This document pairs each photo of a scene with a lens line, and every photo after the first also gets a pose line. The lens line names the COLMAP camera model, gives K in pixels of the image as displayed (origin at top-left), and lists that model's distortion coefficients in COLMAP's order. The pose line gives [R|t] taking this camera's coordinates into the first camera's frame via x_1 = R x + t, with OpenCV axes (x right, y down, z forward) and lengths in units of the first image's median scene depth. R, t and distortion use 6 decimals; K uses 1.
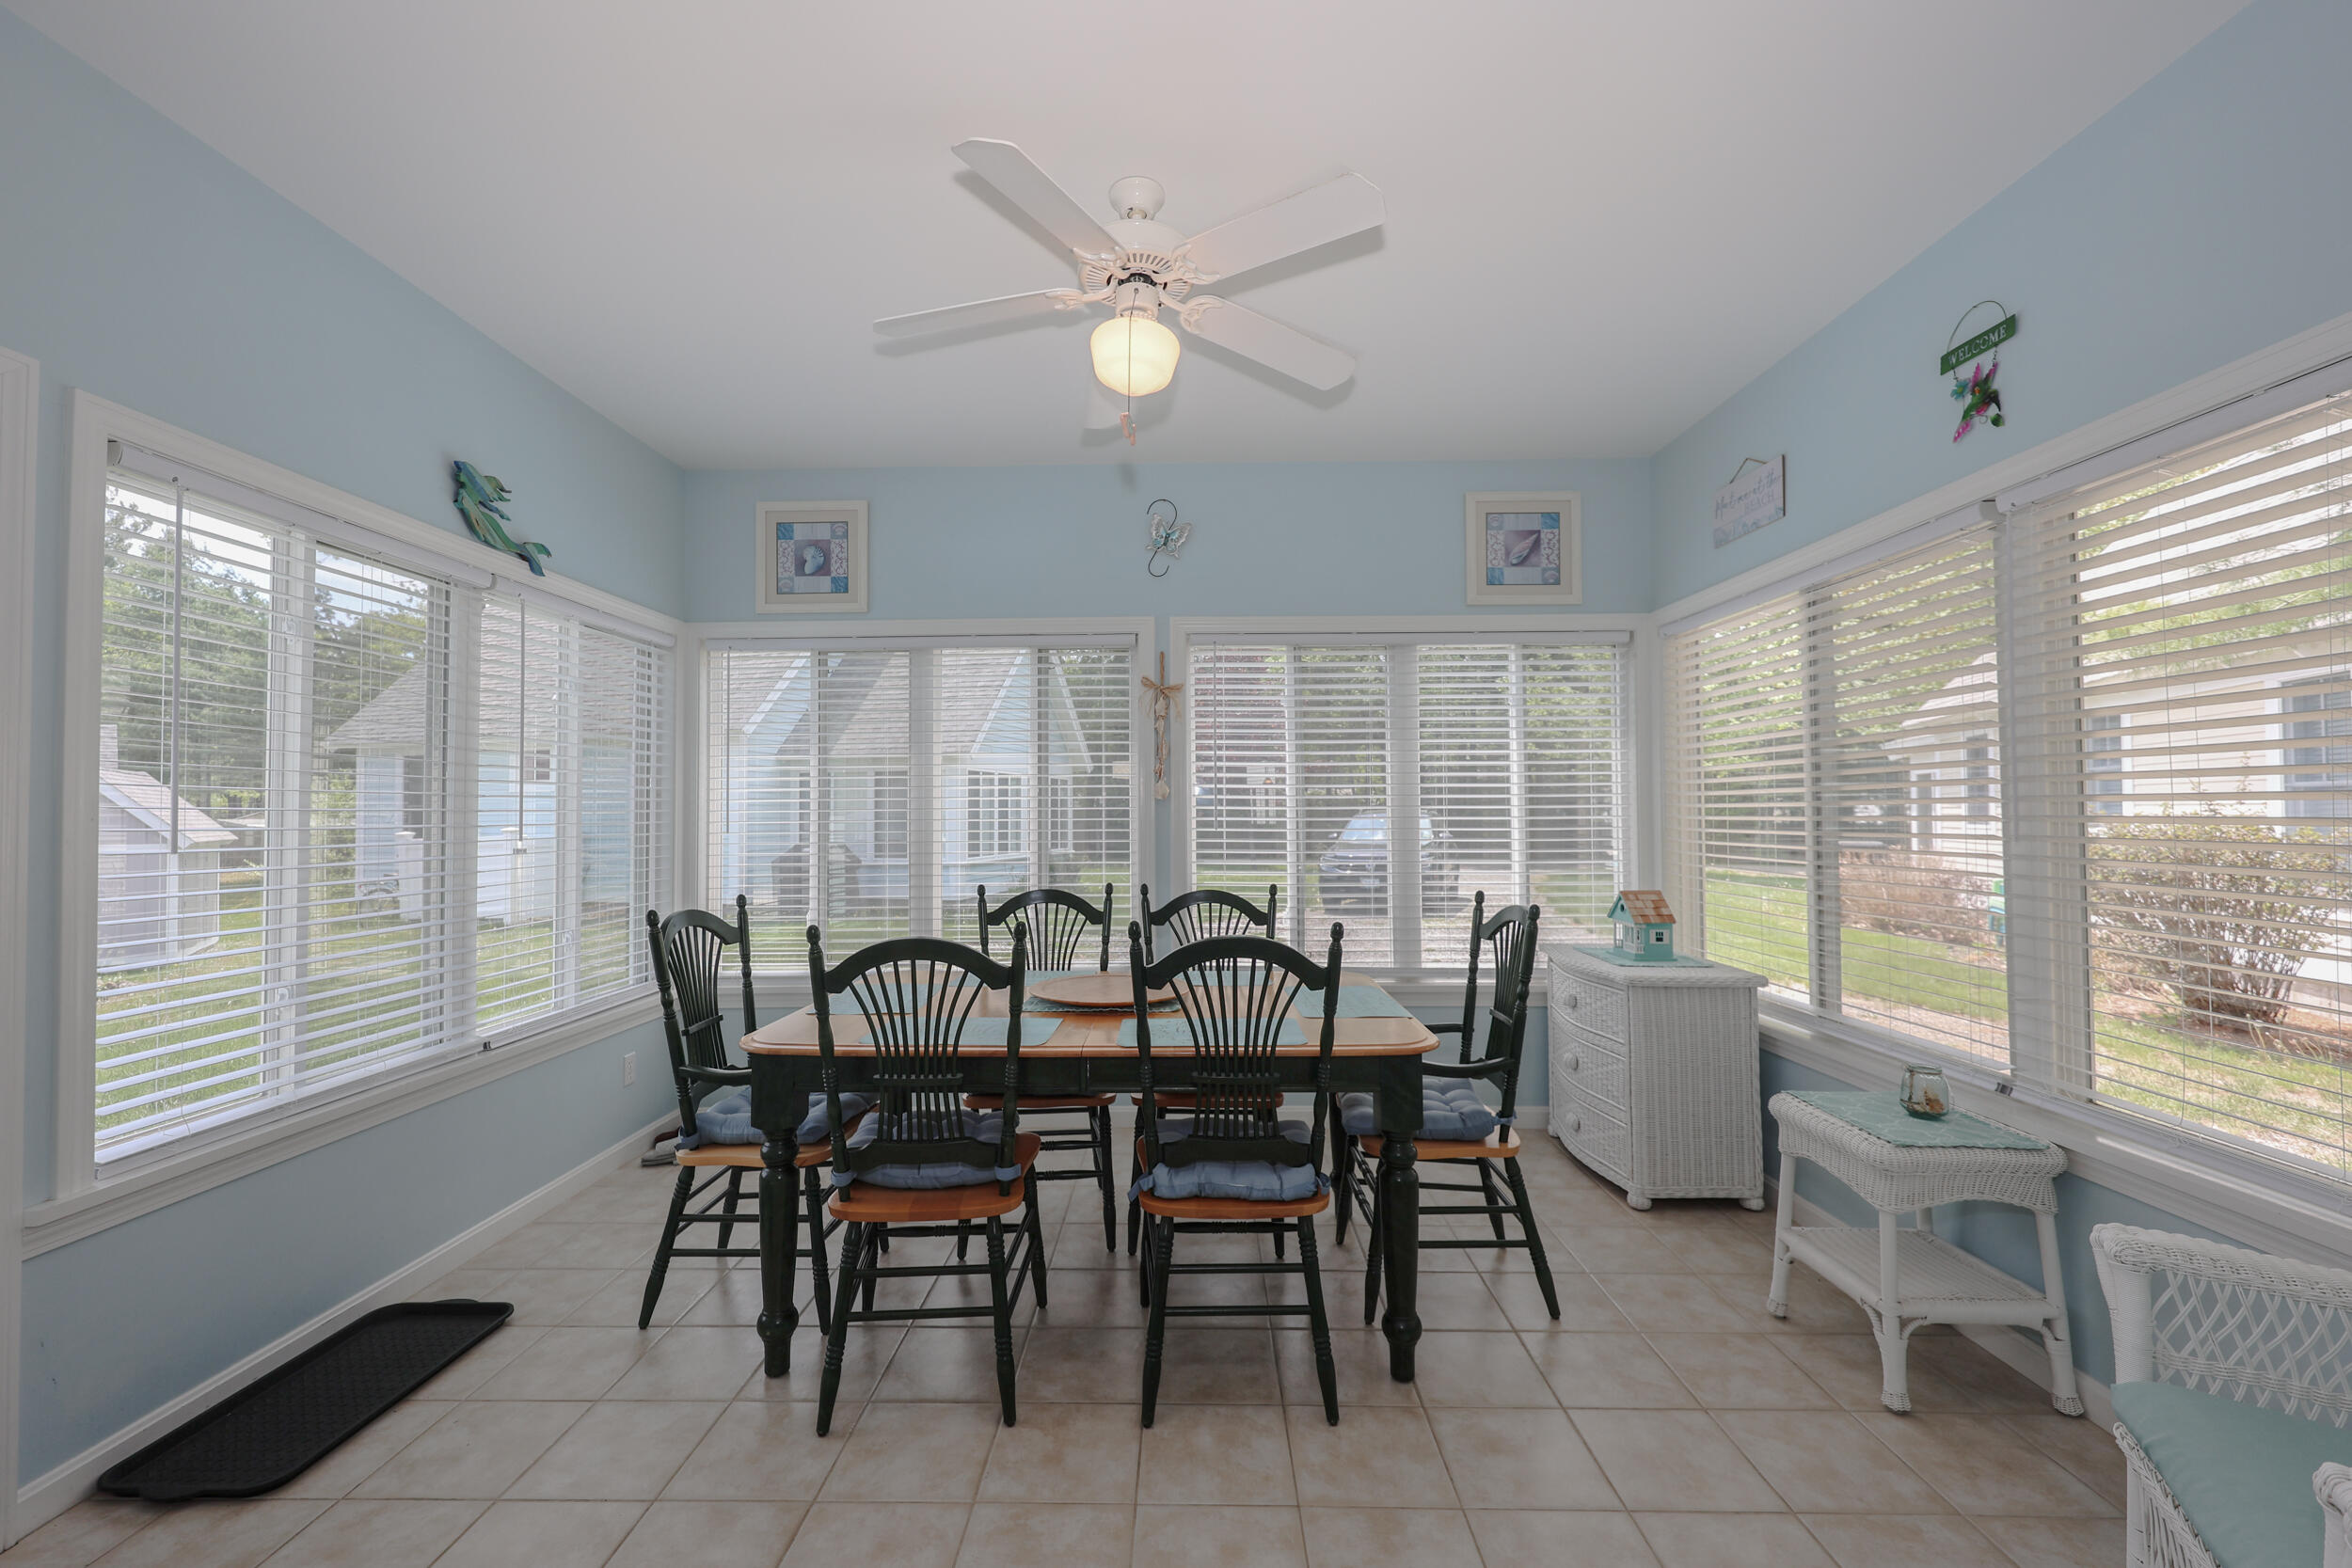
lens RADIAL K [[977.7, 0, 1182.6], [0, 977.7, 783.6], [0, 0, 1]] dist [0.000033, -0.000105]
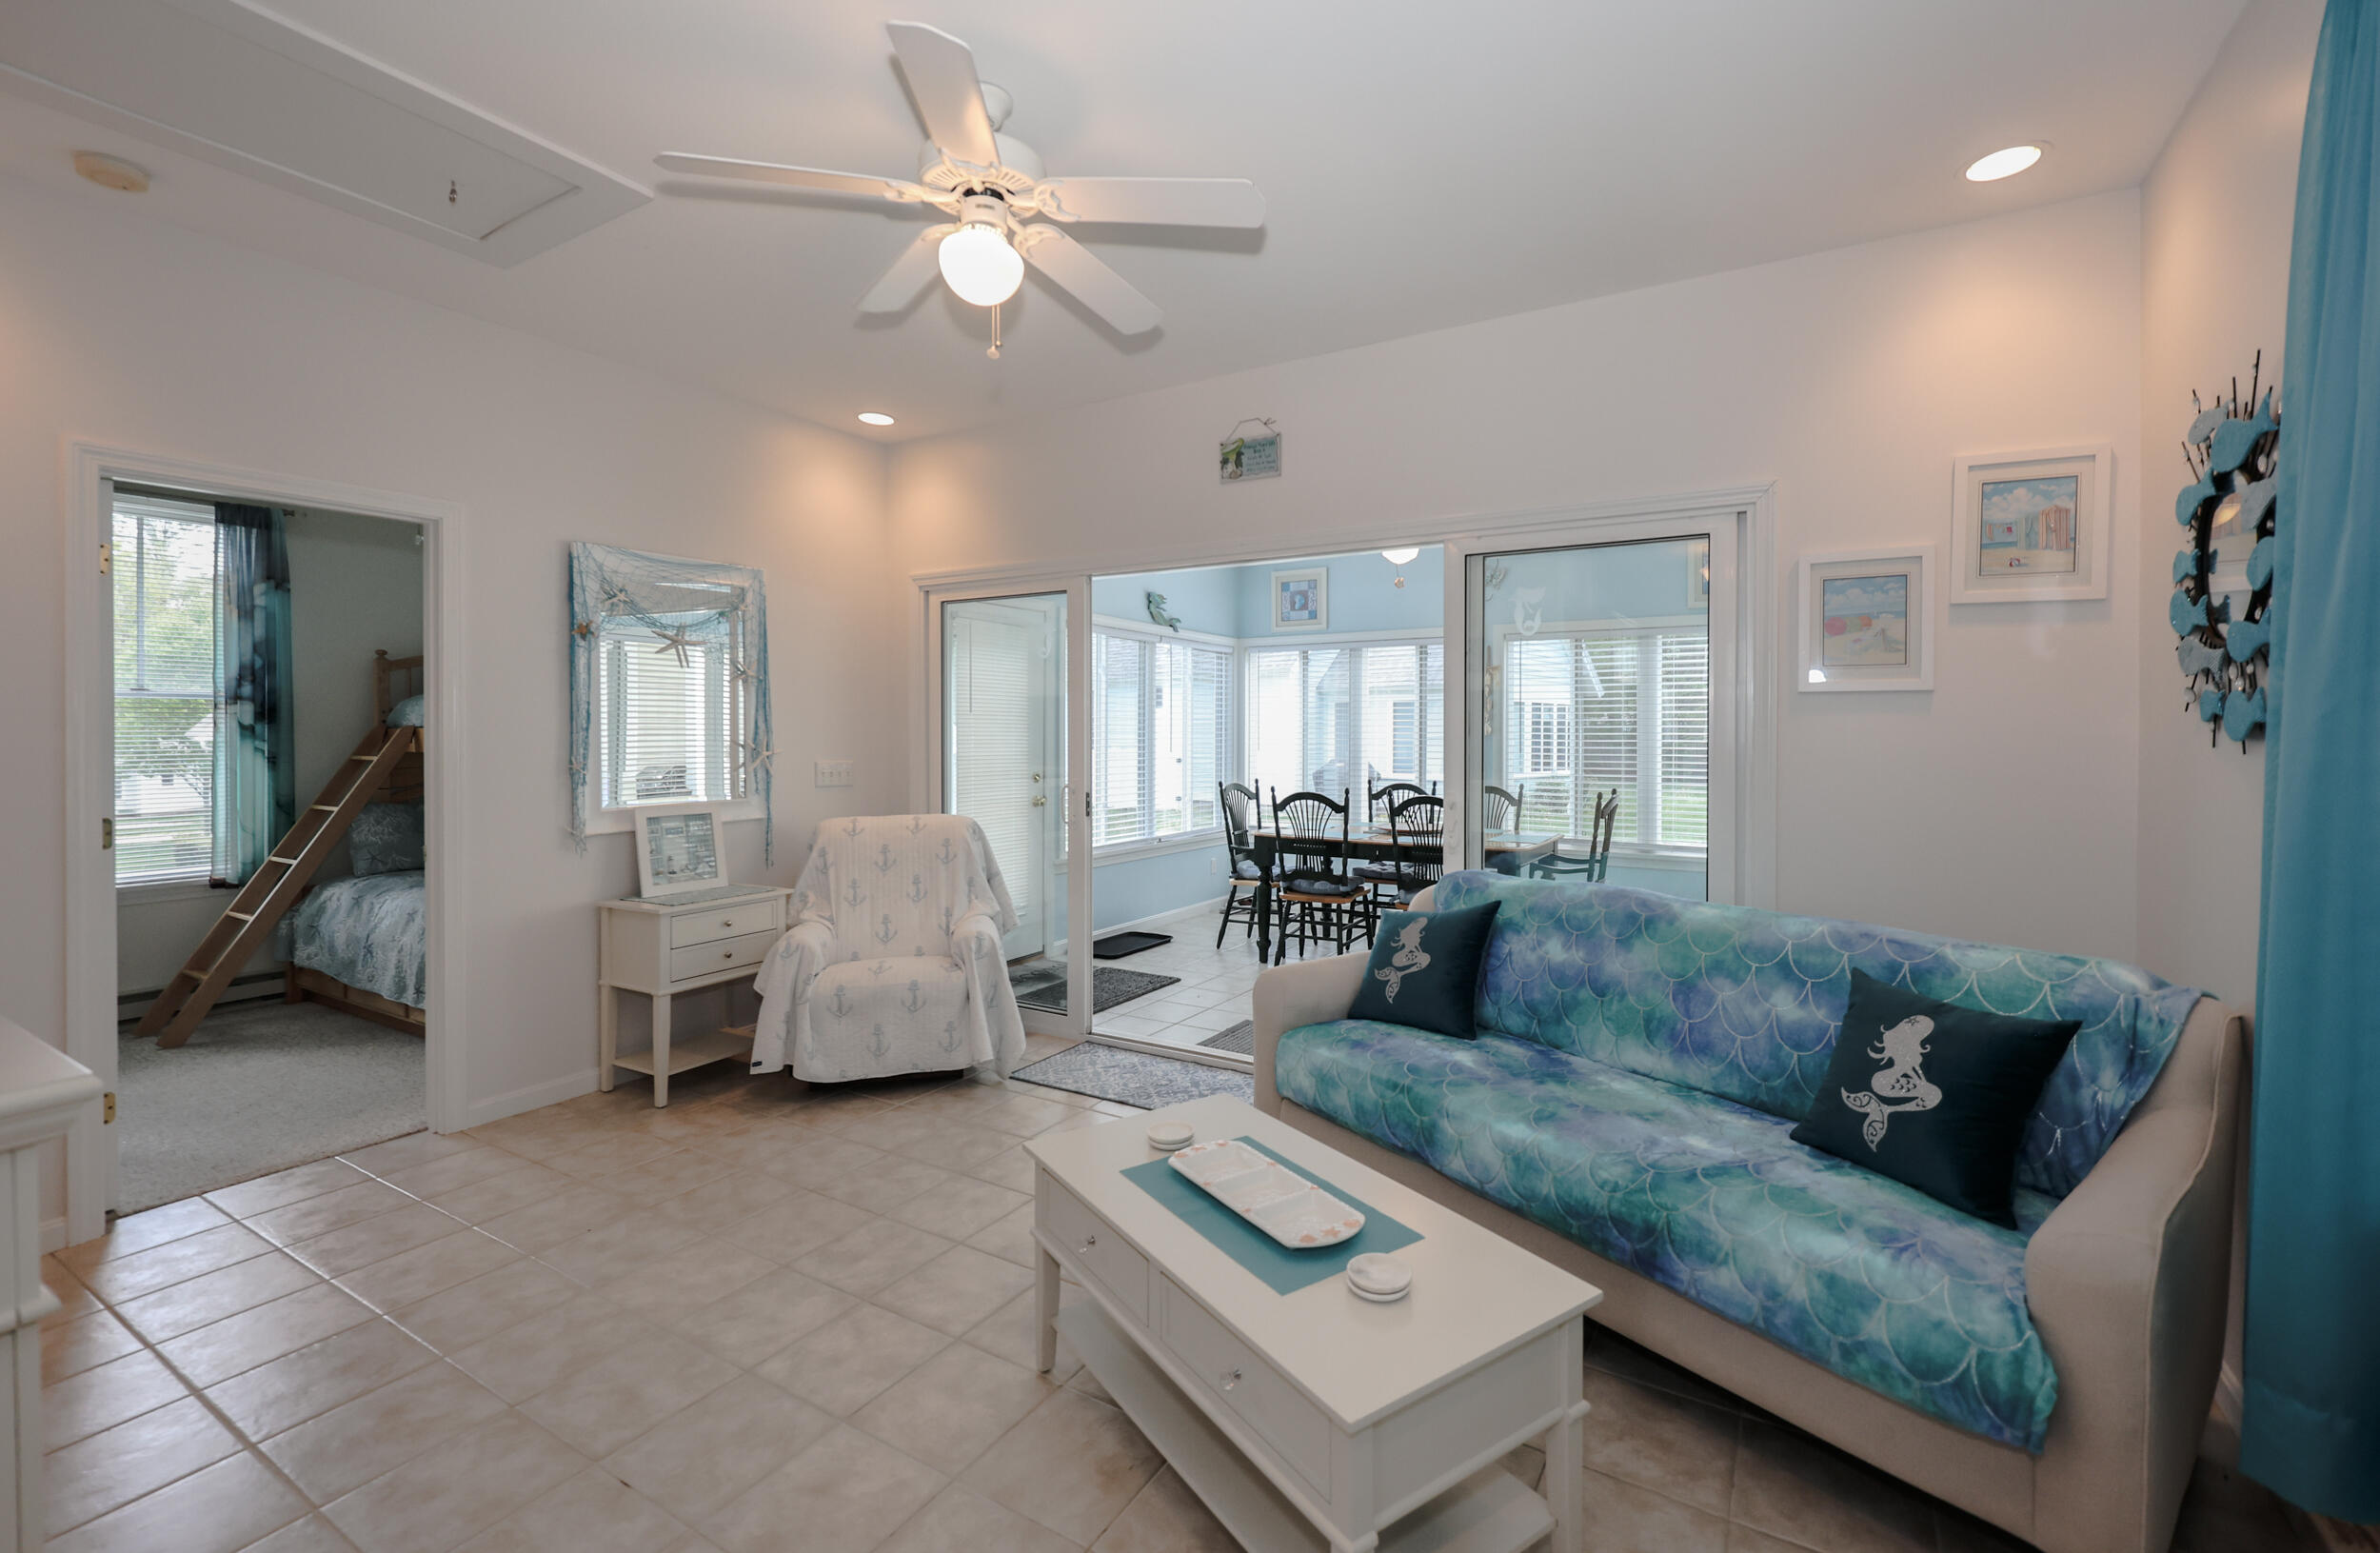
lens RADIAL K [[993.2, 0, 1211.0], [0, 993.2, 732.8], [0, 0, 1]] dist [-0.002171, -0.000403]
pose [[0.866831, 0.009805, -0.498506, 0.586521], [0.006450, 0.999502, 0.030874, -0.058984], [0.498561, -0.029978, 0.866336, -1.009058]]
